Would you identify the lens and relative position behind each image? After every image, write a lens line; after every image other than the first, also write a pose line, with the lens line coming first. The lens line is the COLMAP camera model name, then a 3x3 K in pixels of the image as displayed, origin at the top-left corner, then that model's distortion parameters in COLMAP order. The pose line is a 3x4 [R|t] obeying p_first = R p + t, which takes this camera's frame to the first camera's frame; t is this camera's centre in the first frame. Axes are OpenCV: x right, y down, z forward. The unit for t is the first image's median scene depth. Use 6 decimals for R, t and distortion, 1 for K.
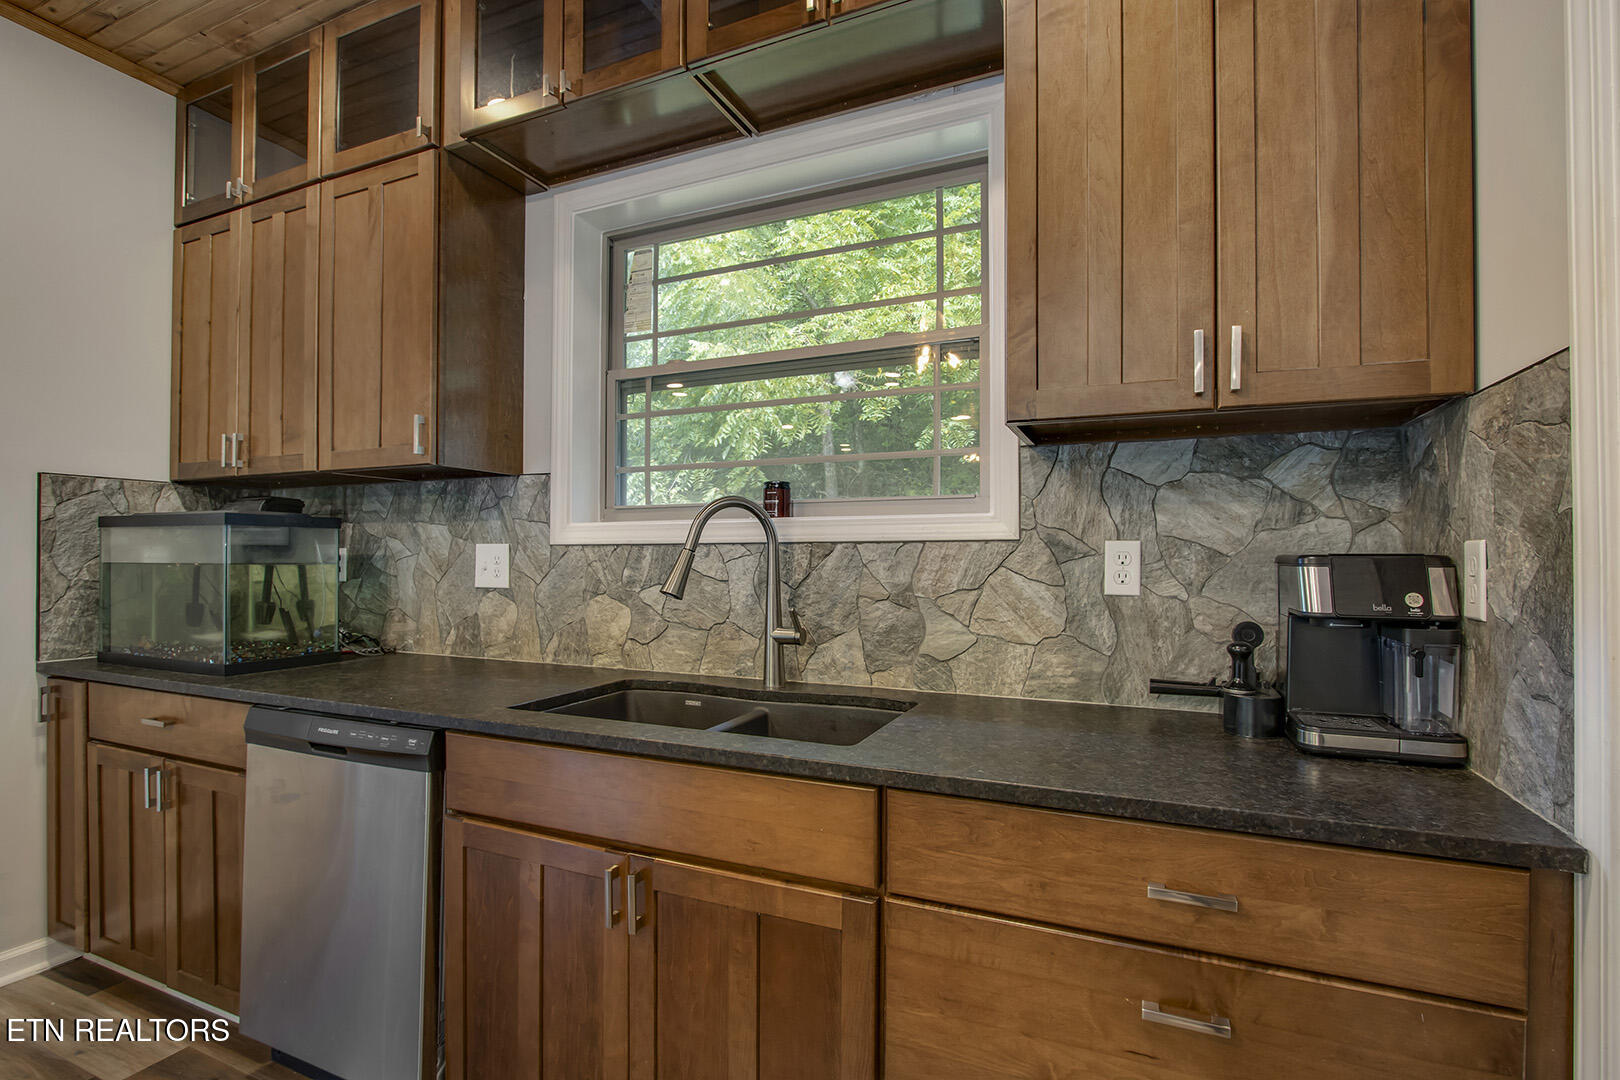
lens RADIAL K [[766.6, 0, 809.3], [0, 766.6, 544.9], [0, 0, 1]] dist [0.000892, -0.000093]
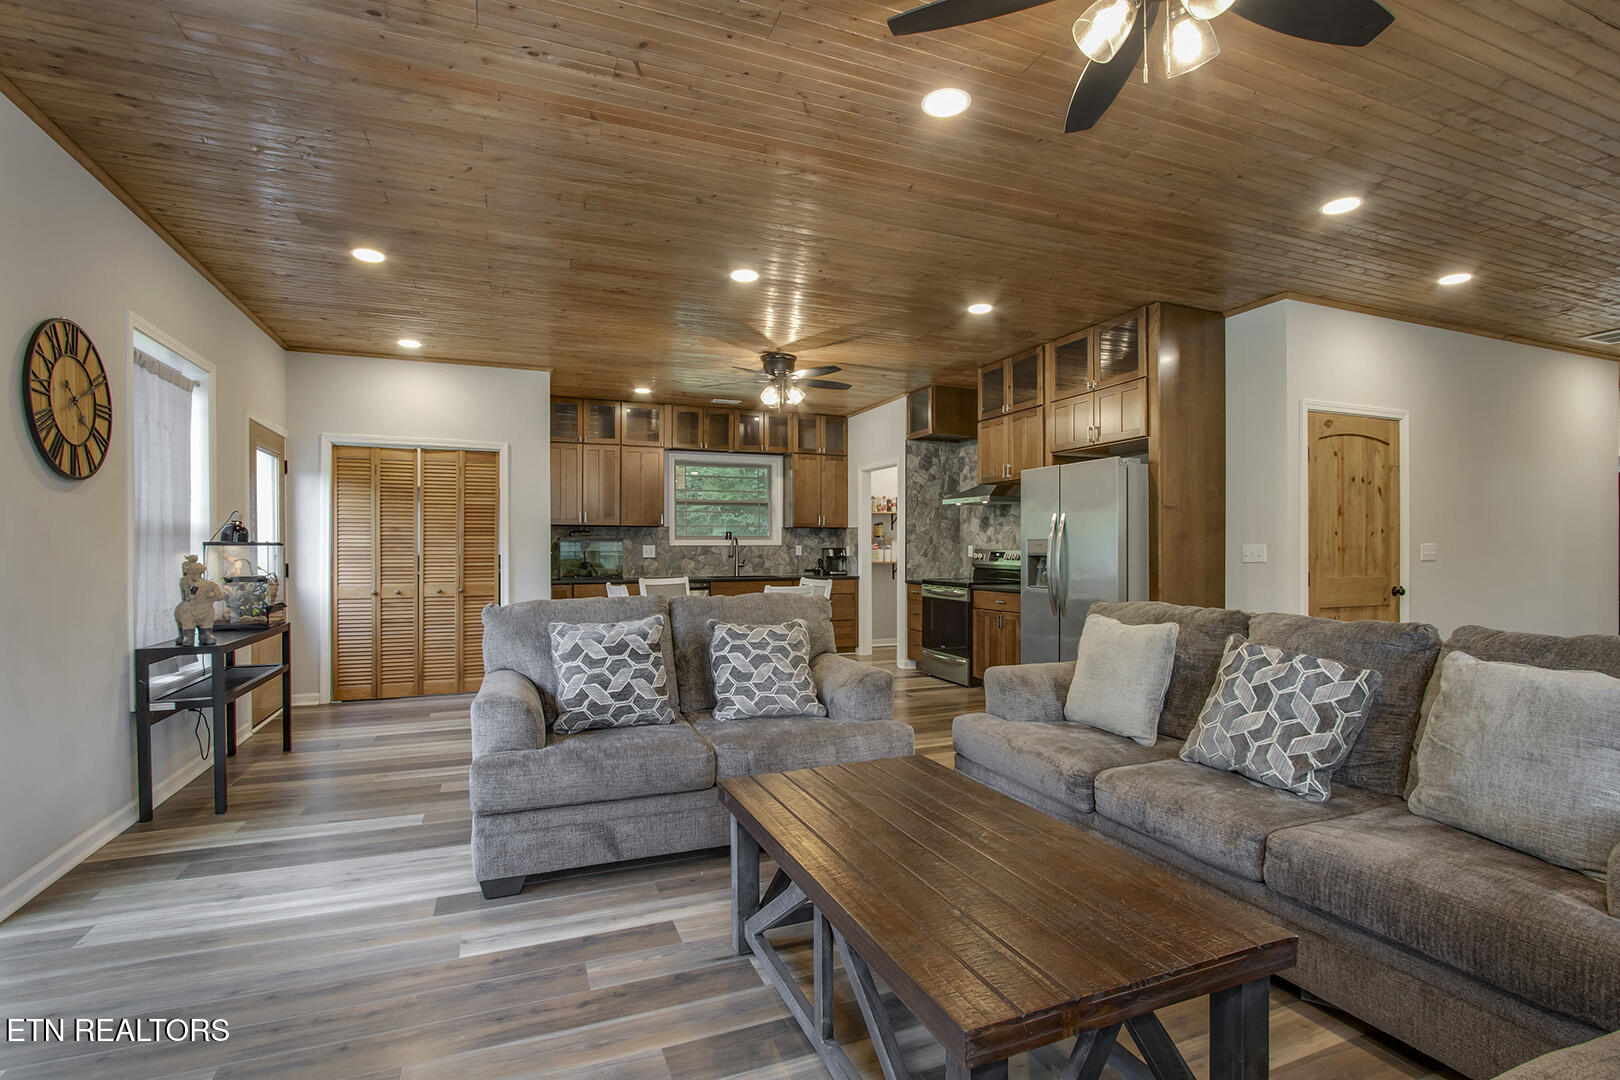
lens RADIAL K [[766.6, 0, 811.5], [0, 766.6, 547.3], [0, 0, 1]] dist [0.000892, -0.000093]
pose [[0.683118, 0.002038, 0.730305, -3.555237], [-0.006419, 0.999974, 0.003214, -0.012001], [-0.730280, -0.006884, 0.683114, -2.853255]]
